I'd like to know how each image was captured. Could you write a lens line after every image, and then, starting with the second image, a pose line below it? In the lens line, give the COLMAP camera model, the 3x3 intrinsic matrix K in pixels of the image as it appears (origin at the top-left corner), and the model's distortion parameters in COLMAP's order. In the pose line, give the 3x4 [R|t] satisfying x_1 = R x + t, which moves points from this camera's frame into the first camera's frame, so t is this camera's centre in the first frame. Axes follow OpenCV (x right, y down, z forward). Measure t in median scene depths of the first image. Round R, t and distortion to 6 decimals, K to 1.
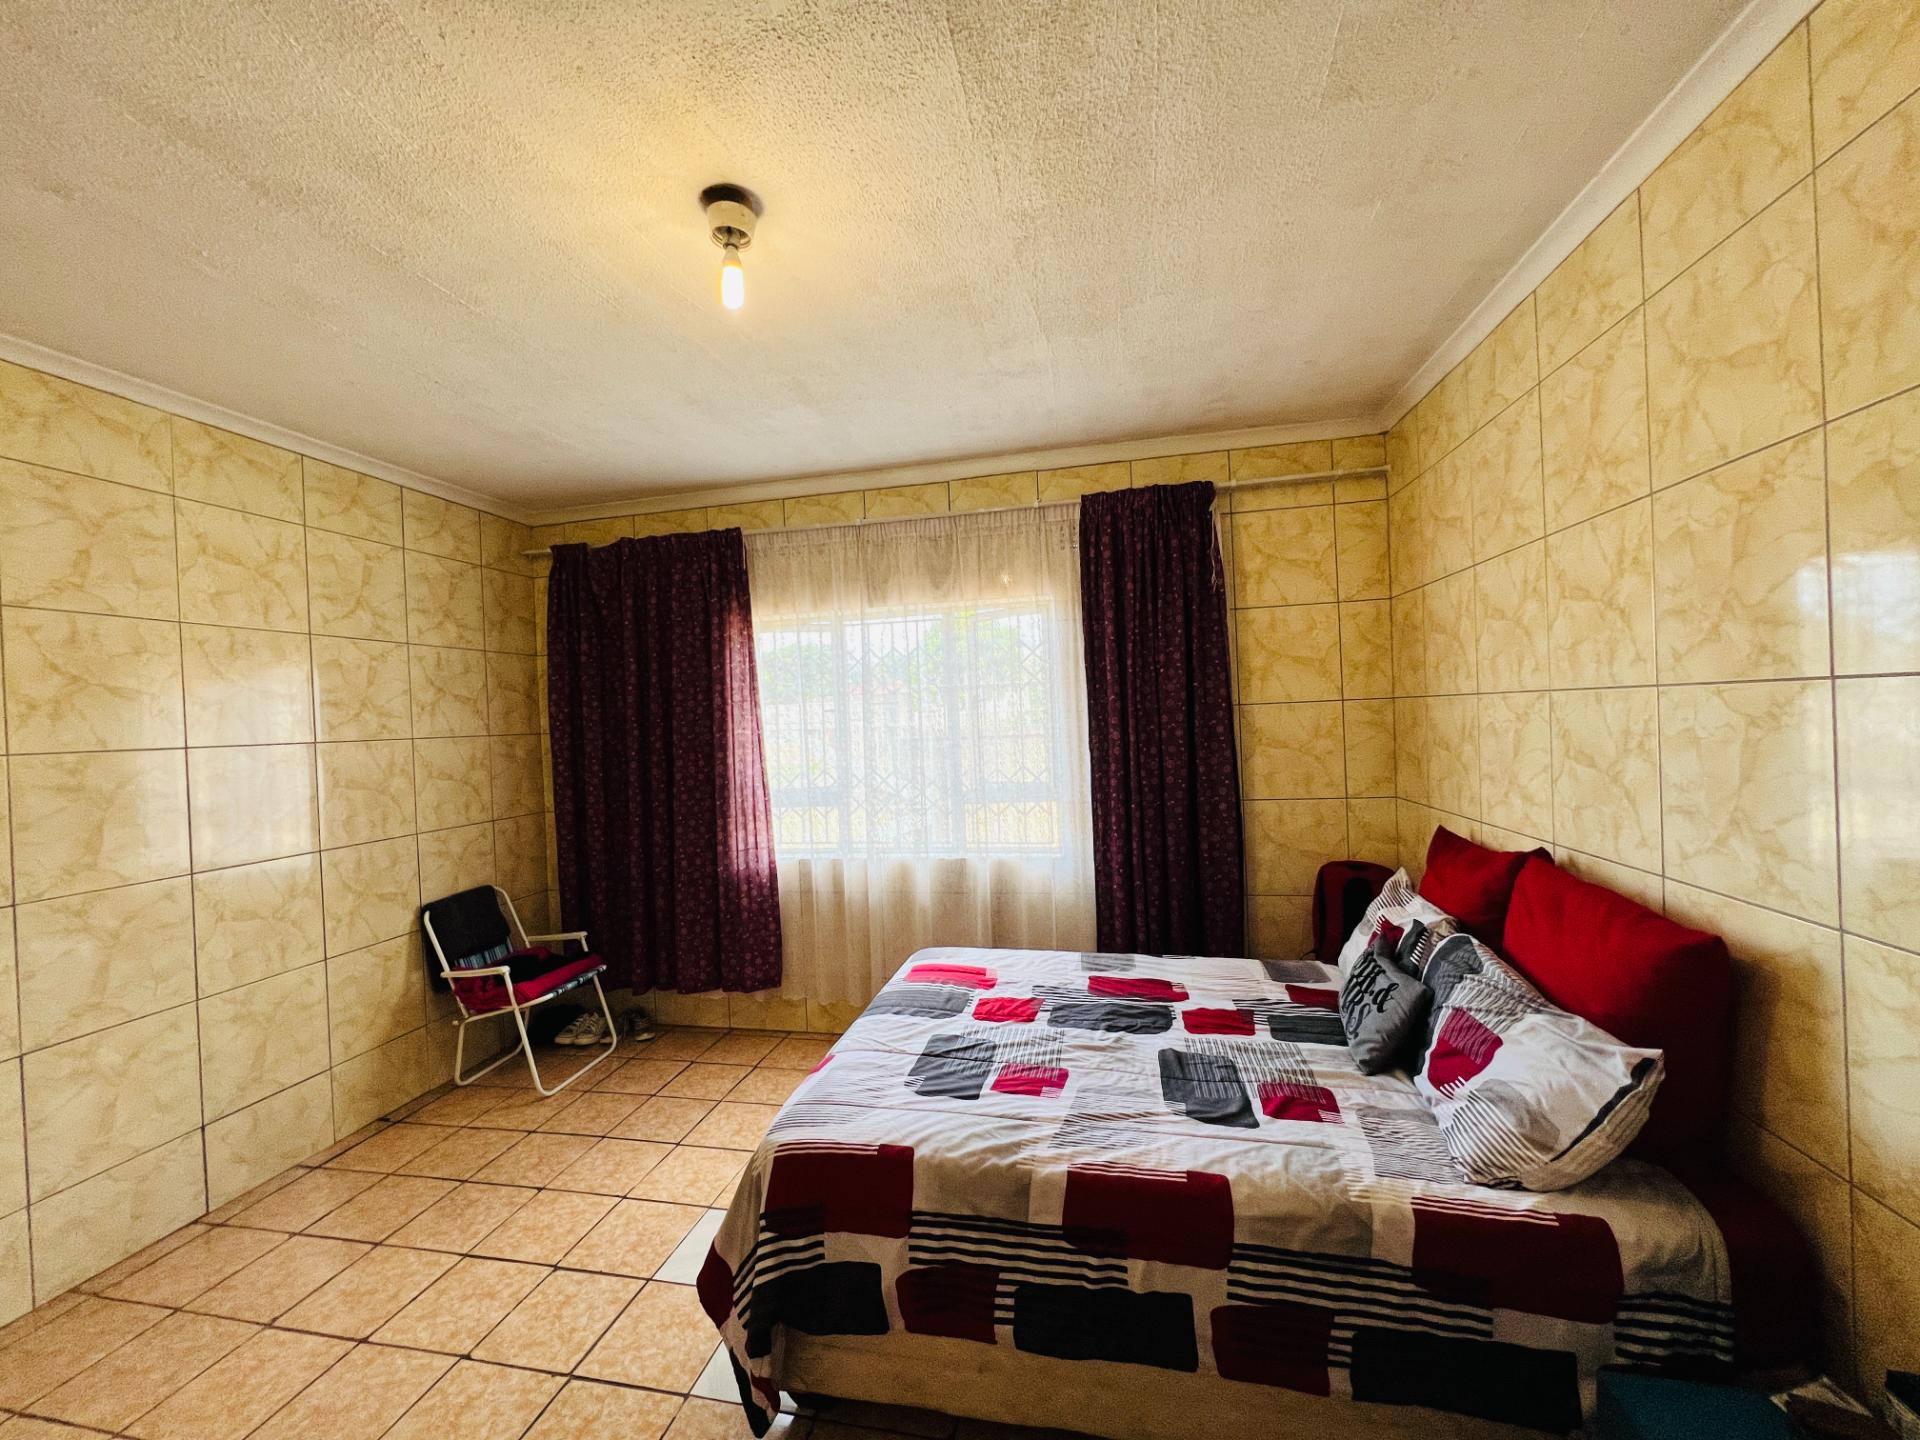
lens RADIAL K [[768.6, 0, 960.9], [0, 768.6, 717.4], [0, 0, 1]] dist [-0.003364, 0.001087]
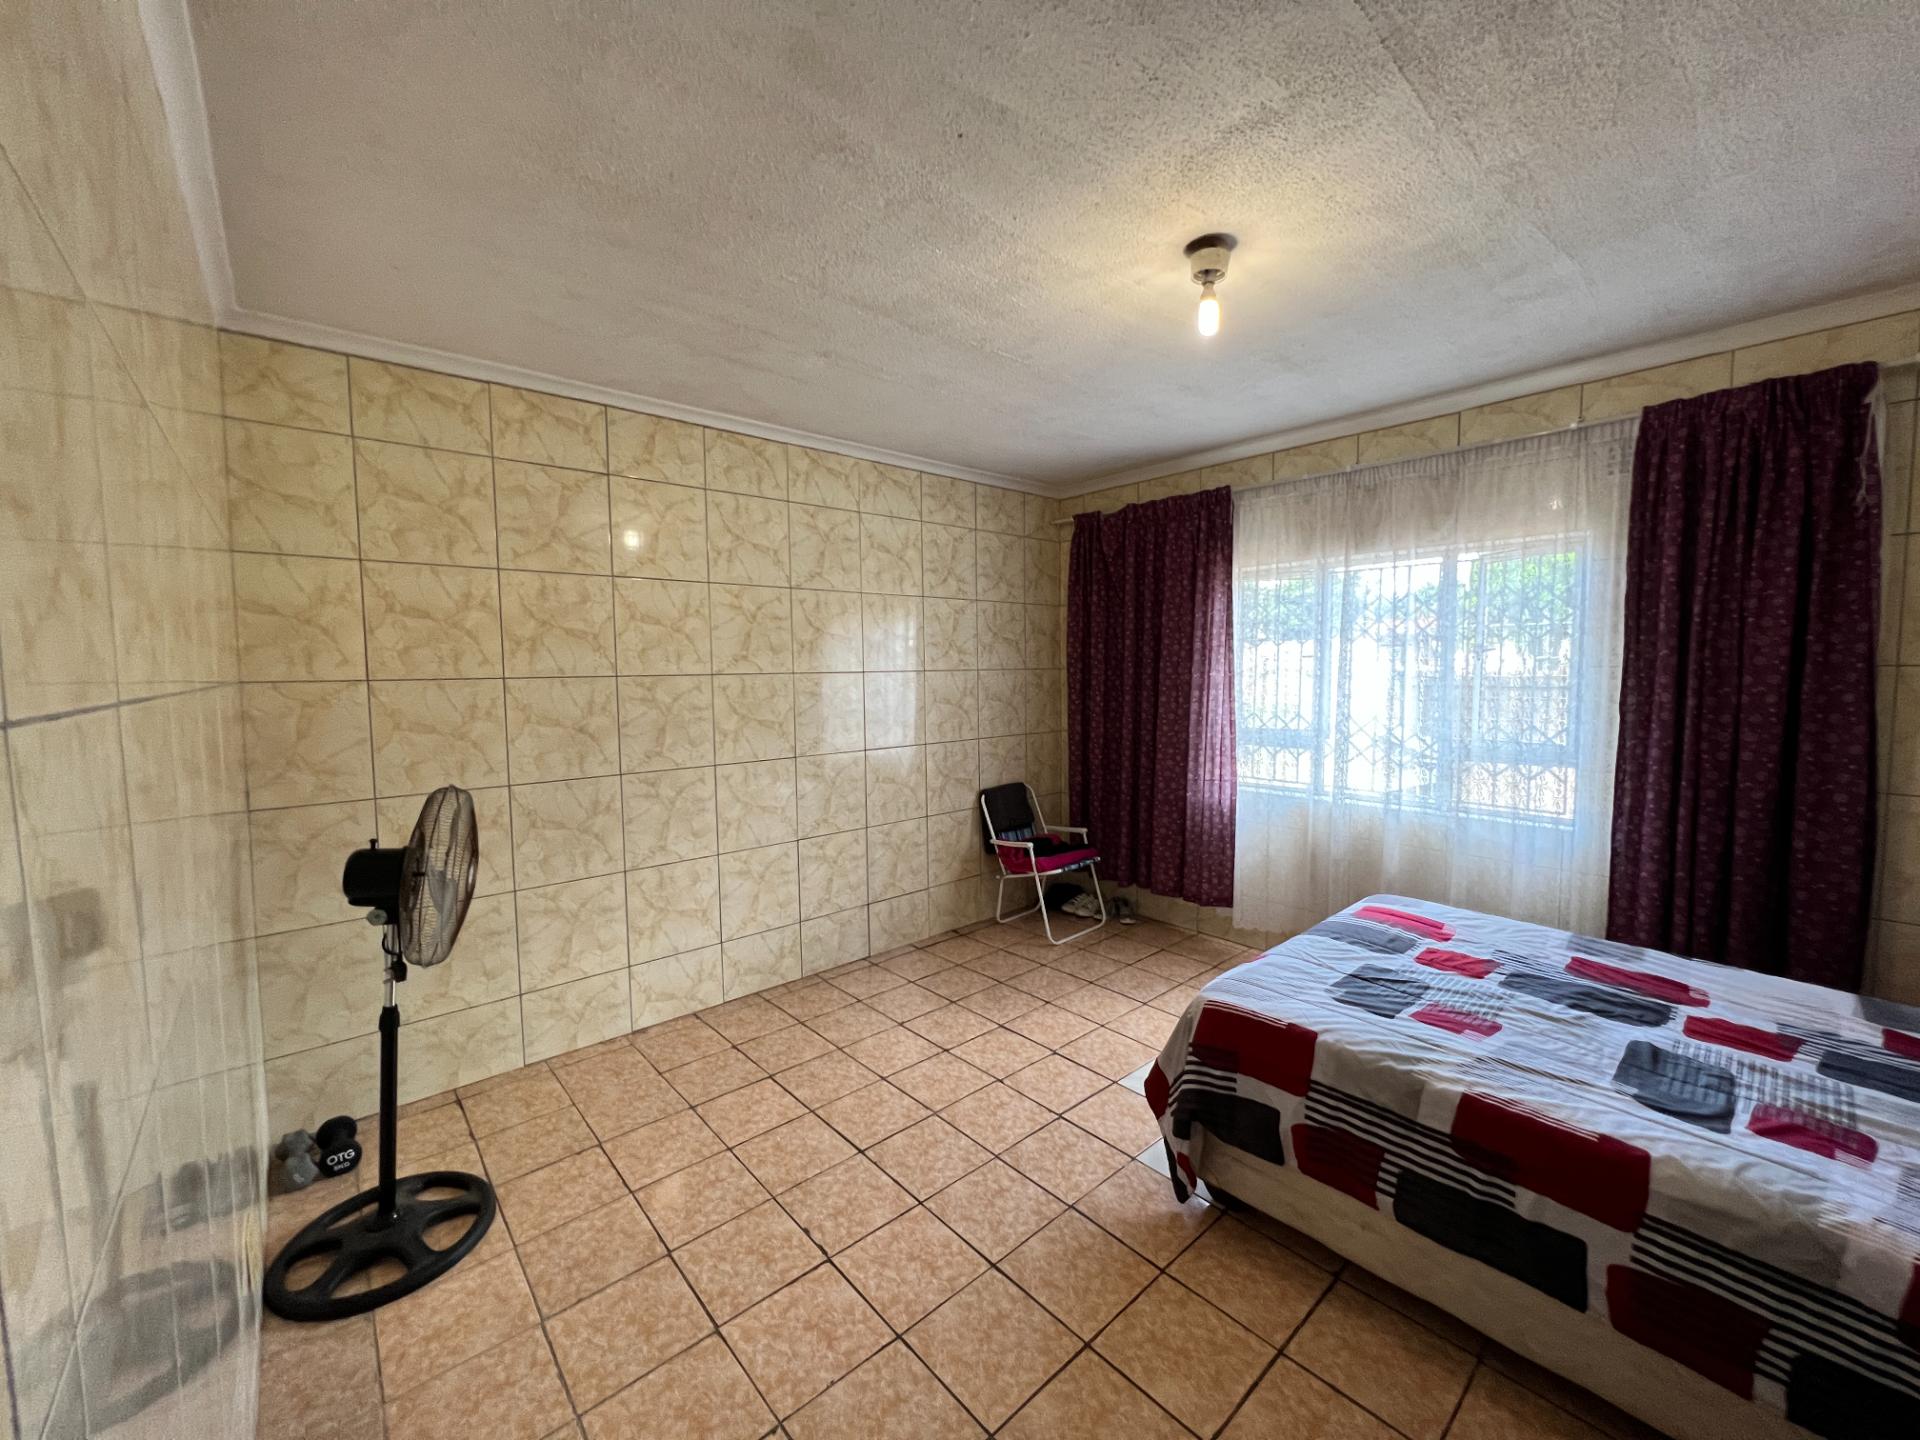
lens RADIAL K [[768.6, 0, 954.9], [0, 768.6, 718.9], [0, 0, 1]] dist [-0.003364, 0.001087]
pose [[0.801230, 0.075014, -0.593636, 0.104880], [-0.022604, 0.995197, 0.095248, -0.020327], [0.597929, -0.062896, 0.799077, -0.177851]]
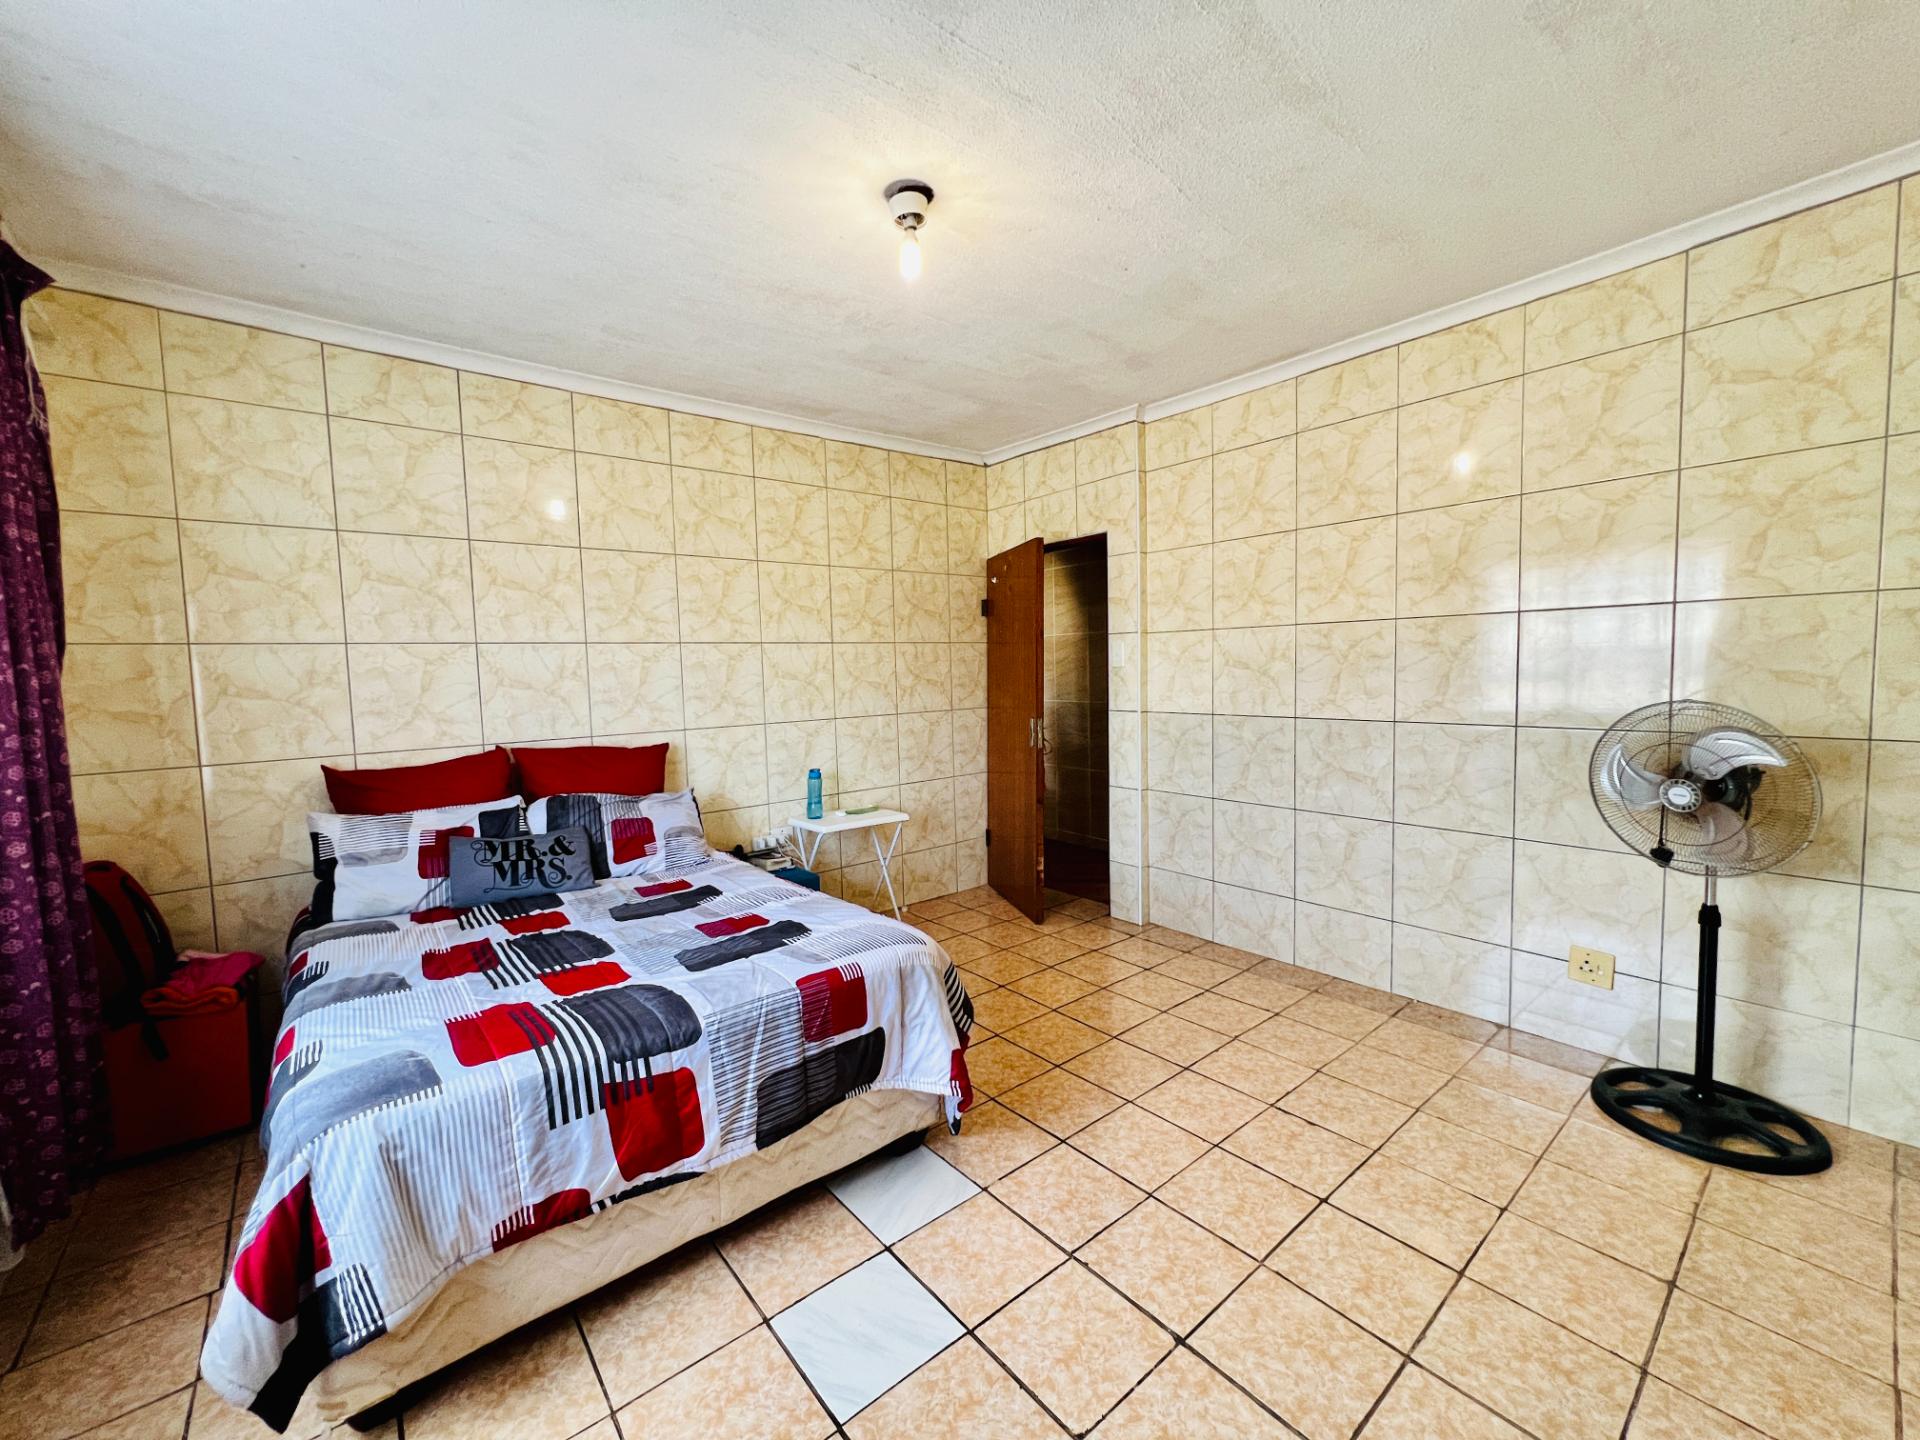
lens RADIAL K [[768.6, 0, 960.9], [0, 768.6, 716.7], [0, 0, 1]] dist [-0.003364, 0.001087]
pose [[-0.783354, 0.020052, 0.621253, -0.760734], [0.058883, 0.997379, 0.042055, 0.084824], [-0.618781, 0.069525, -0.782481, 1.342699]]
